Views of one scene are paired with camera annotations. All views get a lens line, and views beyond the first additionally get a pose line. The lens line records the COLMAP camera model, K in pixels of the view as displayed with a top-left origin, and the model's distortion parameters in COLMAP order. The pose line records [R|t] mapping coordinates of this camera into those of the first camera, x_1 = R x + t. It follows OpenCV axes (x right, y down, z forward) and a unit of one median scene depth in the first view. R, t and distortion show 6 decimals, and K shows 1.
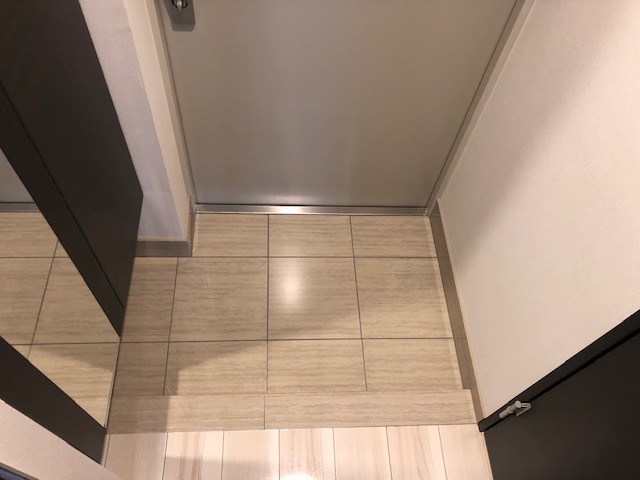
lens RADIAL K [[522.5, 0, 319.4], [0, 522.5, 239.4], [0, 0, 1]] dist [0.034339, -0.034122]
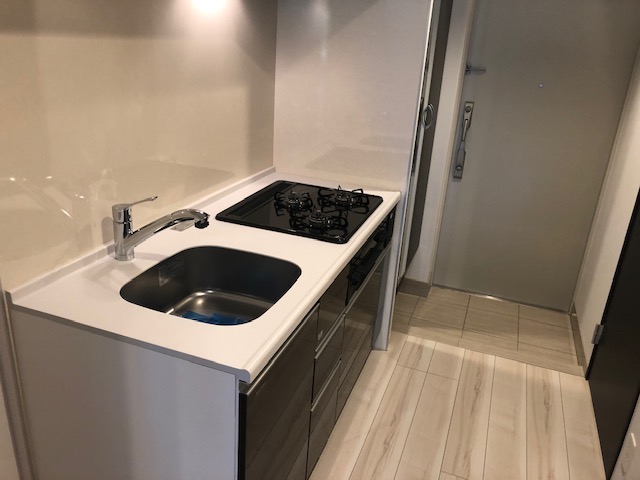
lens RADIAL K [[522.5, 0, 320.1], [0, 522.5, 239.8], [0, 0, 1]] dist [0.034339, -0.034122]
pose [[0.922150, 0.129557, -0.364491, 0.072951], [-0.320198, 0.784344, -0.531299, 1.151280], [0.217053, 0.606647, 0.764766, -0.742914]]
